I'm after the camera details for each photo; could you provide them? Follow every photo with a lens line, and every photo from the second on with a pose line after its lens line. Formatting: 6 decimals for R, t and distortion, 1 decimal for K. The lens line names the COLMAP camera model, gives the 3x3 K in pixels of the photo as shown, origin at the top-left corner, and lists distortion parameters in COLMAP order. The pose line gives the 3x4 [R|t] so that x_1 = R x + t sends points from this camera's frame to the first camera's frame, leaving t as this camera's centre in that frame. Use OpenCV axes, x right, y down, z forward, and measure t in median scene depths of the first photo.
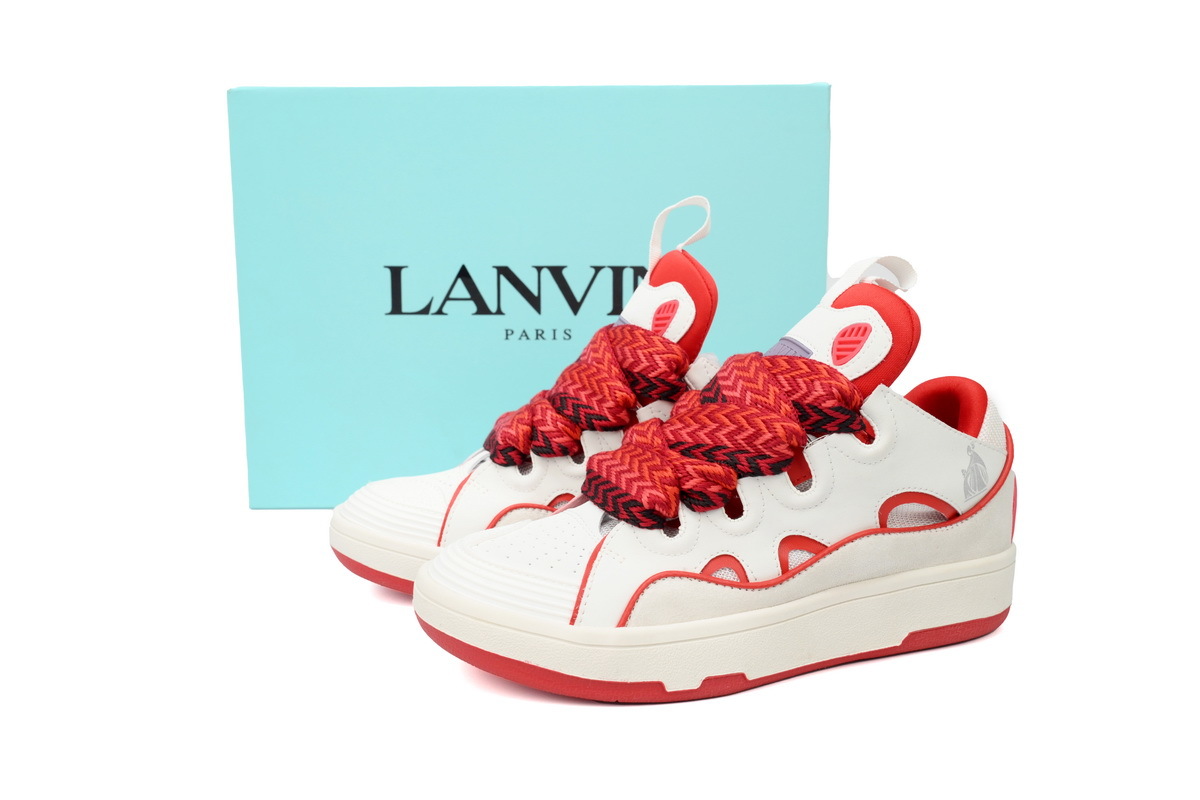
lens RADIAL K [[1178.6, 0, 600.0], [0, 1178.6, 400.0], [0, 0, 1]] dist [-0.002894, -0.001053]
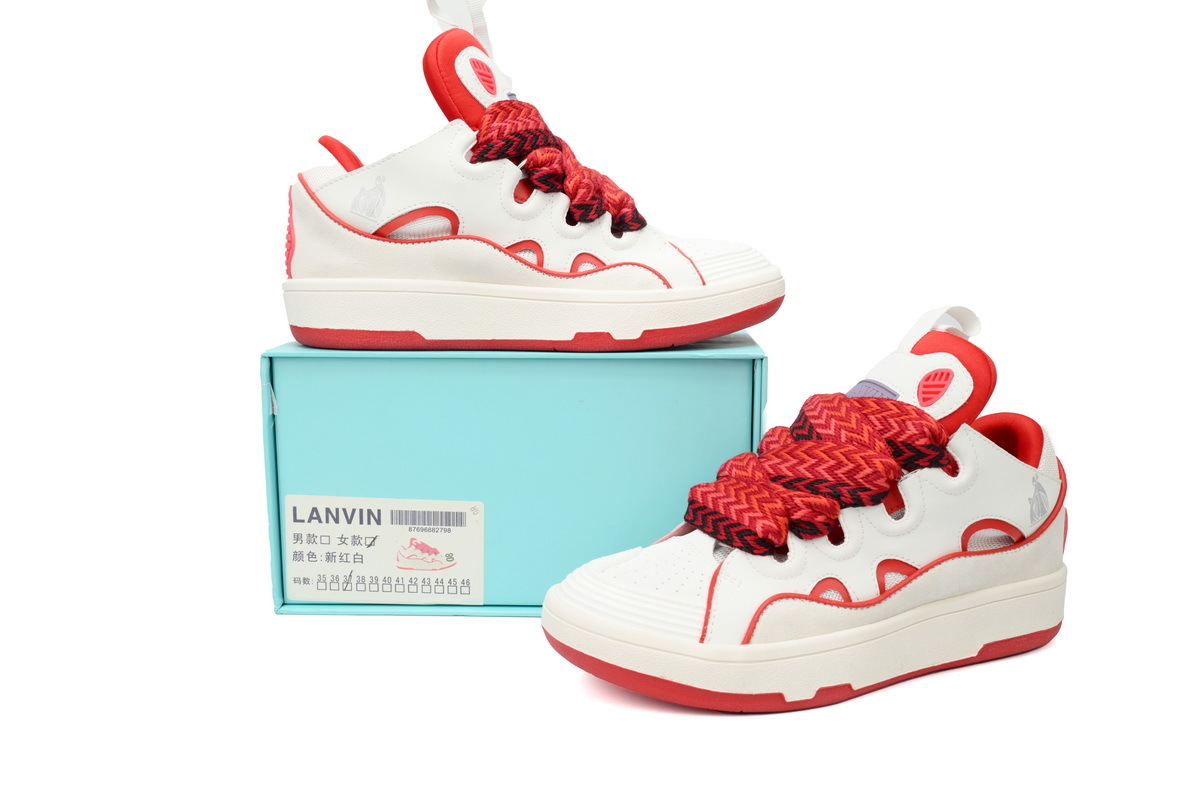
lens RADIAL K [[1178.6, 0, 600.0], [0, 1178.6, 400.0], [0, 0, 1]] dist [-0.002894, -0.001053]
pose [[0.997827, -0.004821, 0.065706, -0.182327], [0.005518, 0.999930, -0.010432, -0.026109], [-0.065651, 0.010772, 0.997785, -0.099259]]
